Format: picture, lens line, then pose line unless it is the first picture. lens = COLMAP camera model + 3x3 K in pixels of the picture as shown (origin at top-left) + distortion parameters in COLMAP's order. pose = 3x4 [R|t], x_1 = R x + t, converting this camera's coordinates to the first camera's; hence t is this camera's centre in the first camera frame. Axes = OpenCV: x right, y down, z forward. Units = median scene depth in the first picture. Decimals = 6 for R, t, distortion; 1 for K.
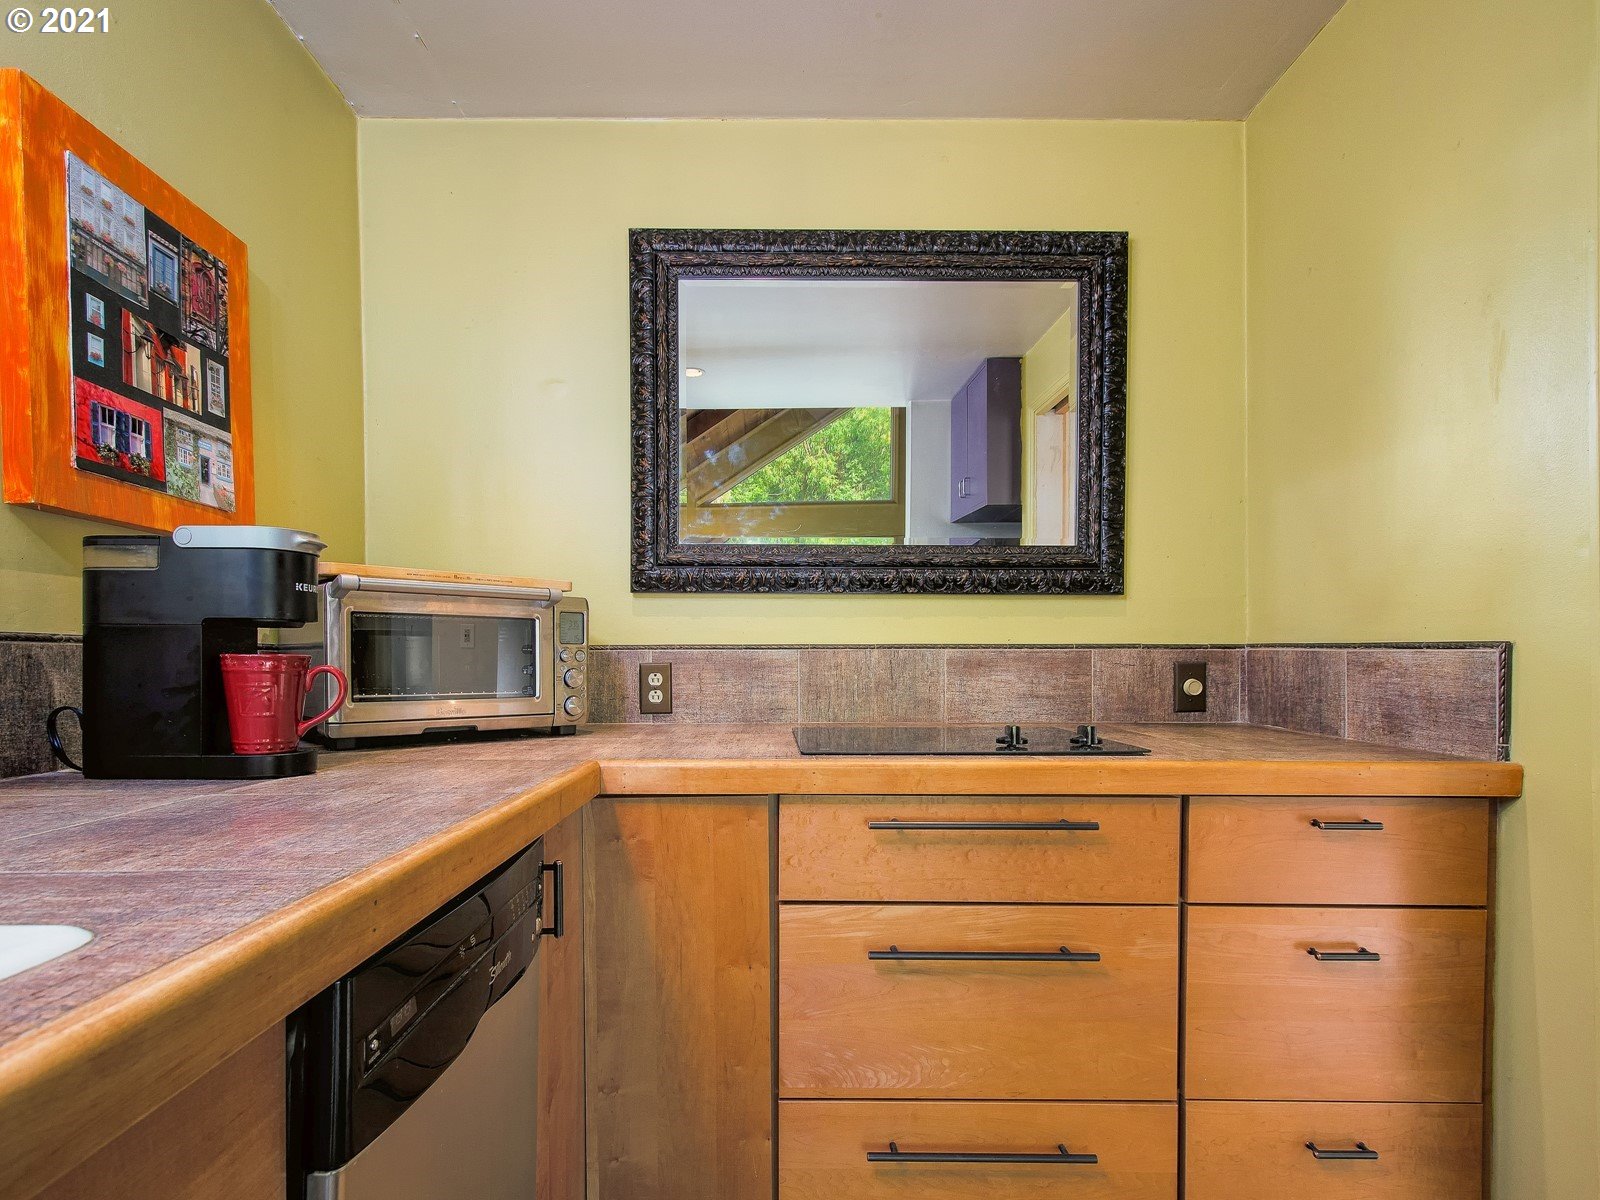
lens RADIAL K [[824.2, 0, 773.6], [0, 824.2, 678.3], [0, 0, 1]] dist [0.004486, -0.000406]
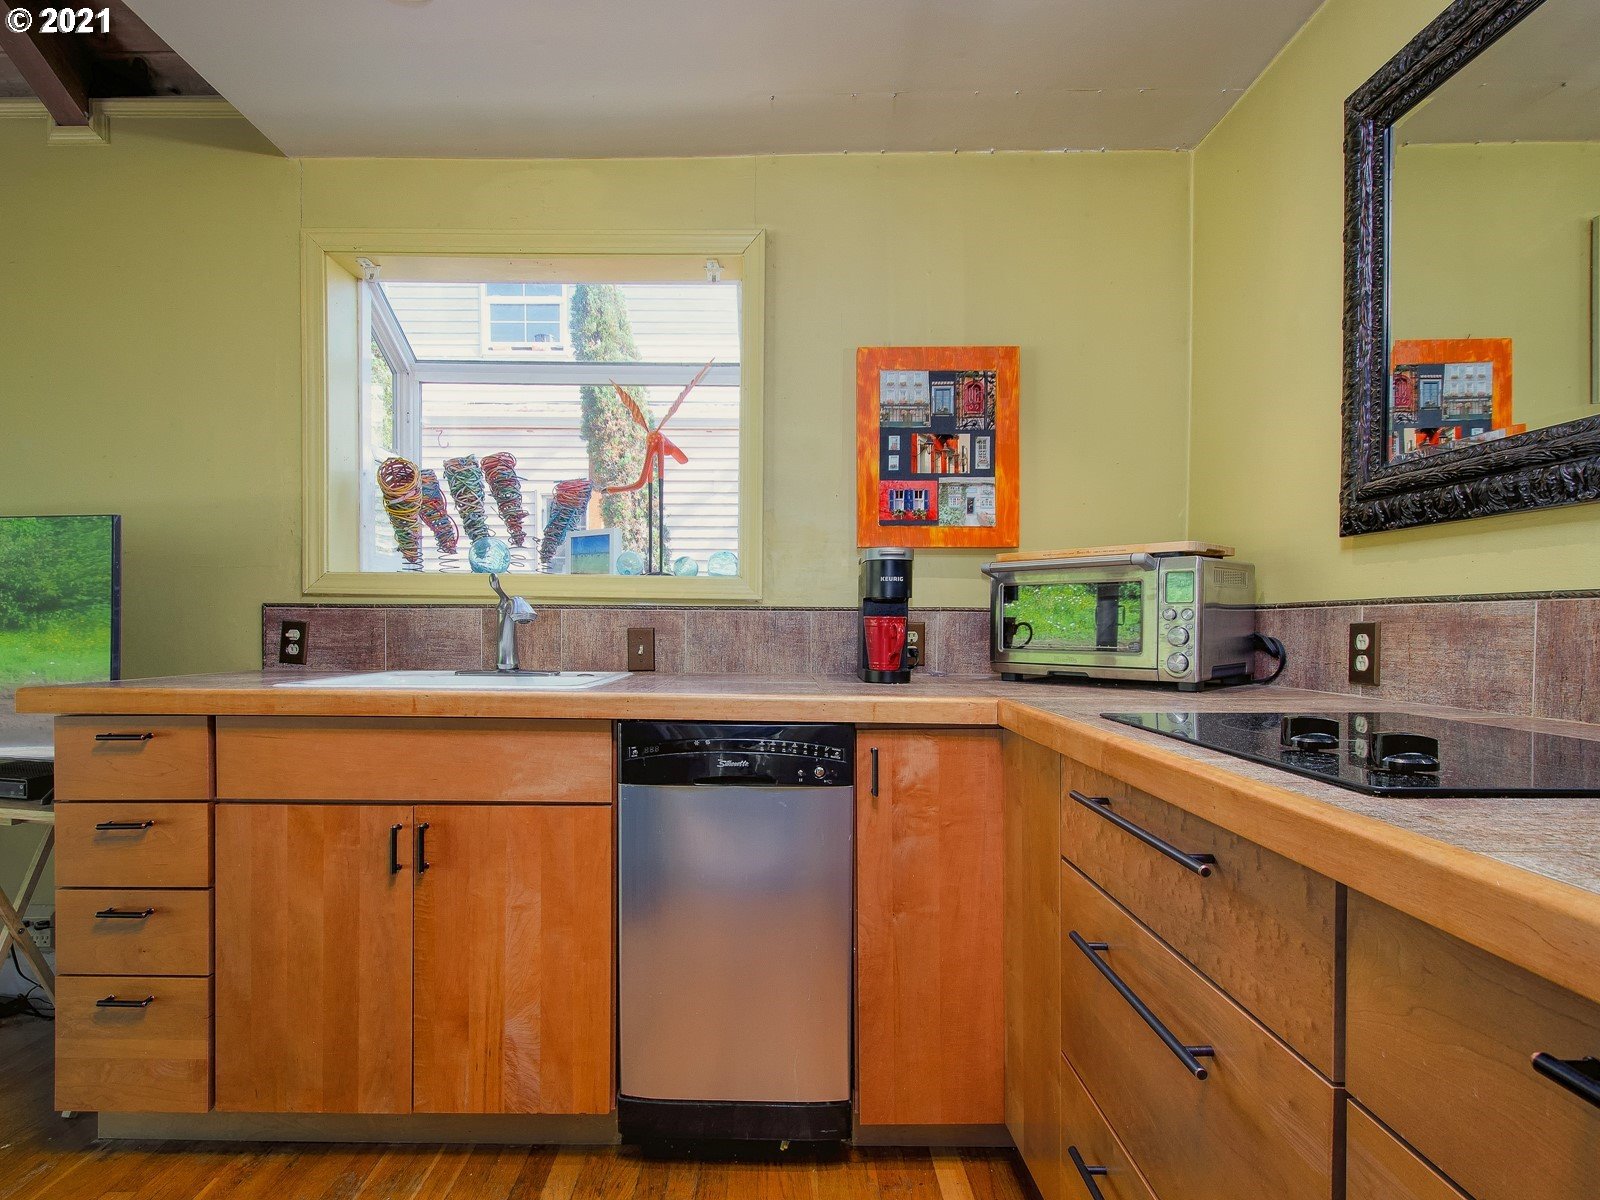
lens RADIAL K [[814.1, 0, 795.3], [0, 814.1, 635.7], [0, 0, 1]] dist [0.005097, -0.000330]
pose [[0.008617, 0.014761, -0.999854, 0.938633], [-0.019994, 0.999694, 0.014586, -0.007649], [0.999763, 0.019865, 0.008909, 0.634075]]
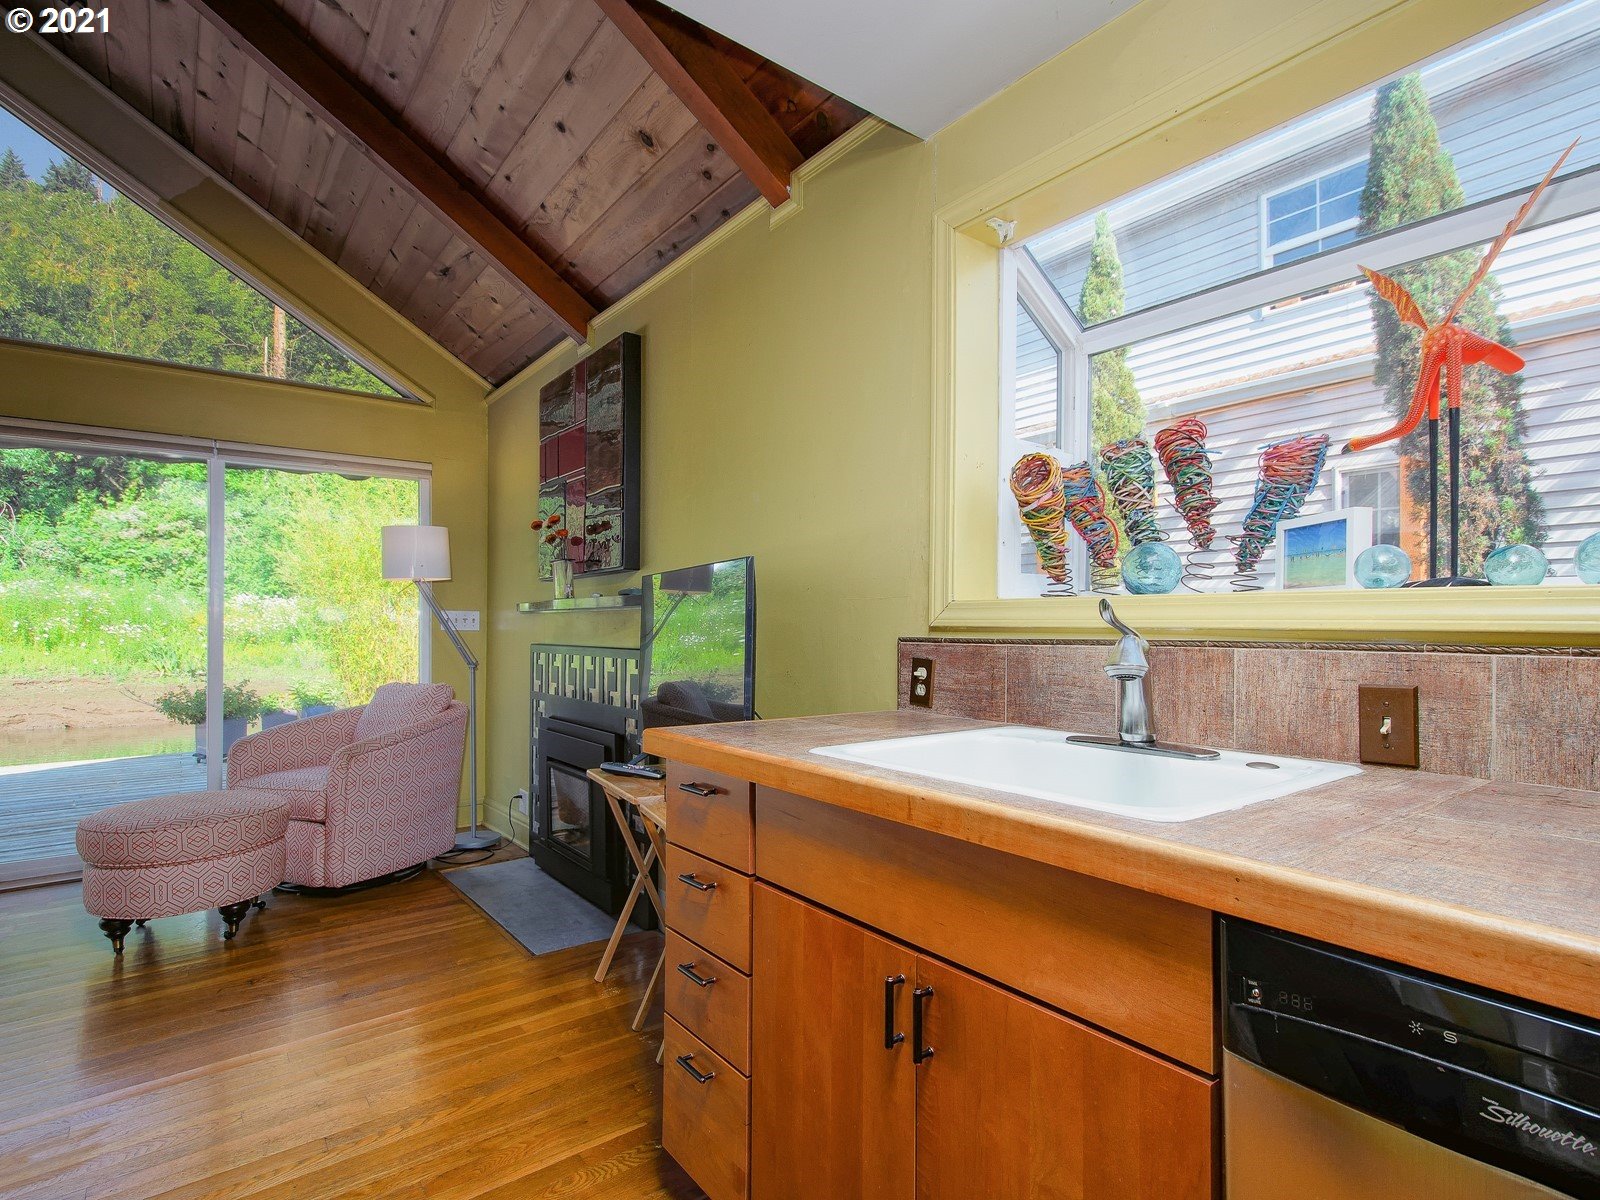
lens RADIAL K [[814.1, 0, 795.3], [0, 814.1, 635.7], [0, 0, 1]] dist [0.005097, -0.000330]
pose [[-0.793465, 0.006482, -0.608581, 0.350227], [-0.008067, 0.999743, 0.021167, -0.061101], [0.608562, 0.021705, -0.793209, 0.650020]]
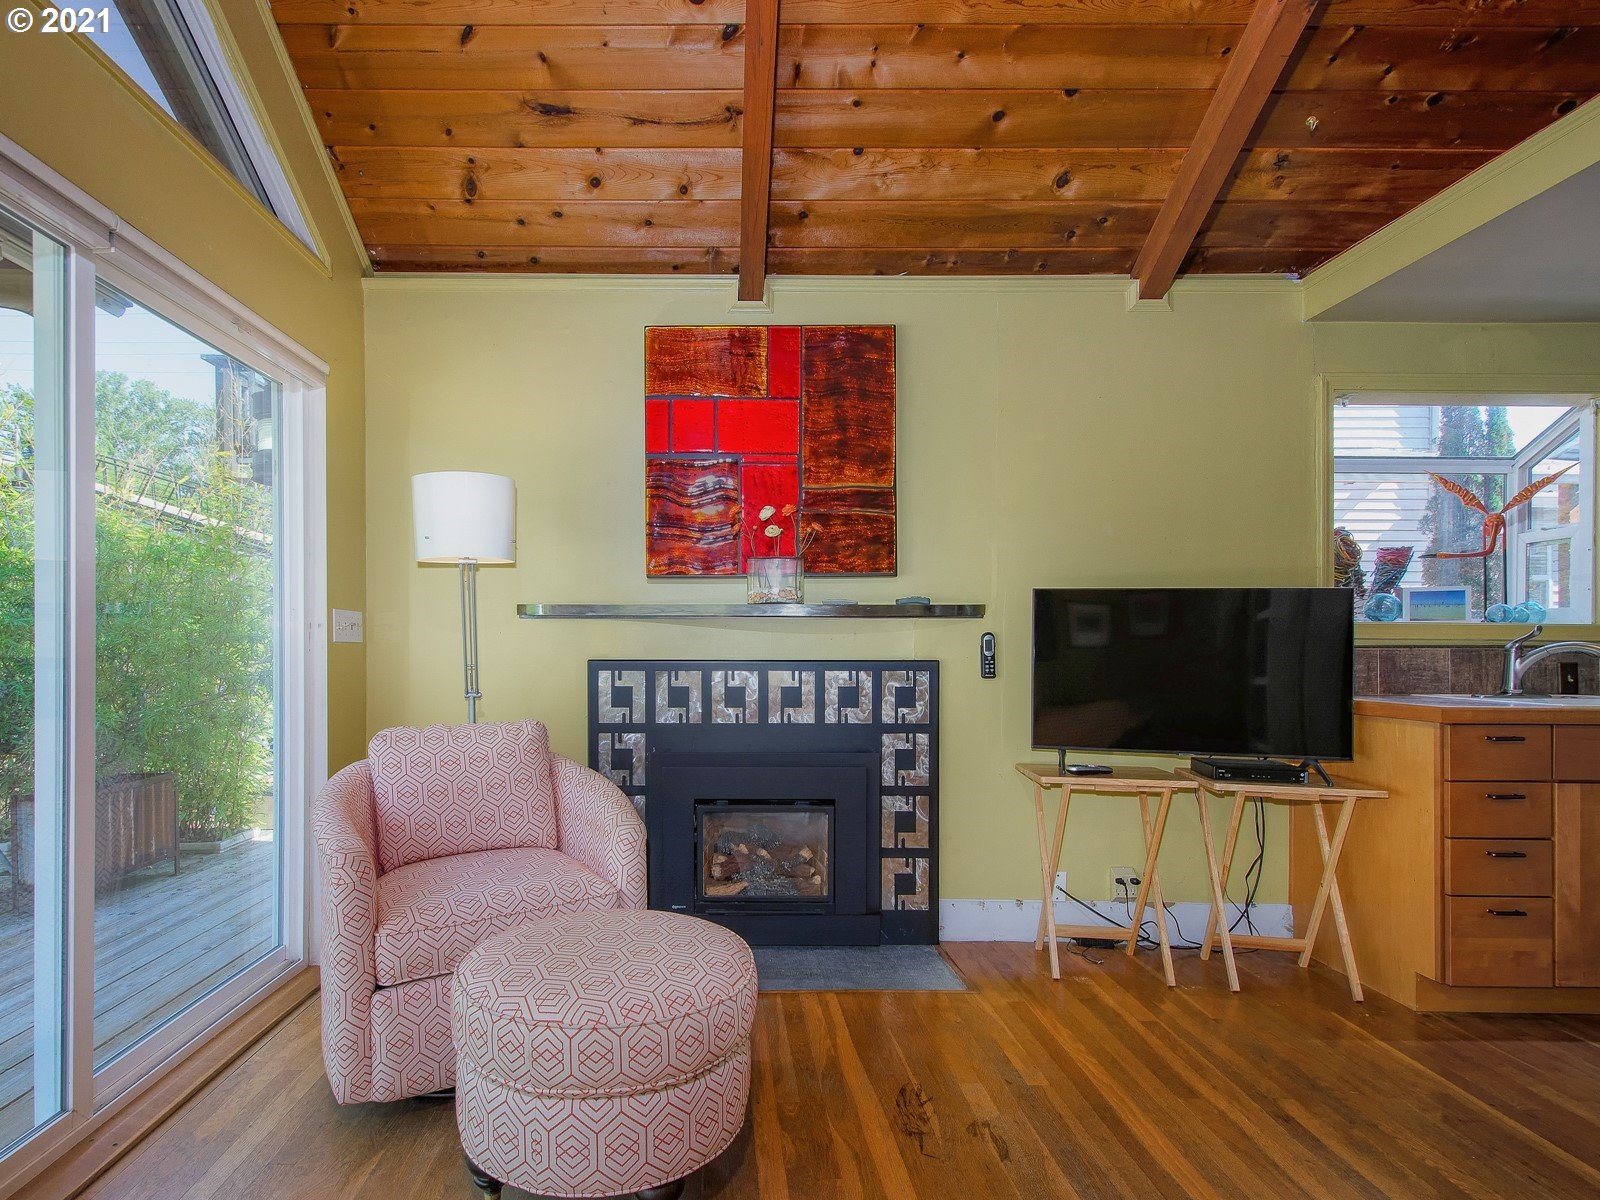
lens RADIAL K [[835.6, 0, 712.6], [0, 835.6, 643.9], [0, 0, 1]] dist [0.003246, 0.000101]
pose [[-0.005556, 0.007532, -0.999956, 1.598040], [-0.017924, 0.999810, 0.007630, -0.019213], [0.999824, 0.017966, -0.005420, -1.989301]]
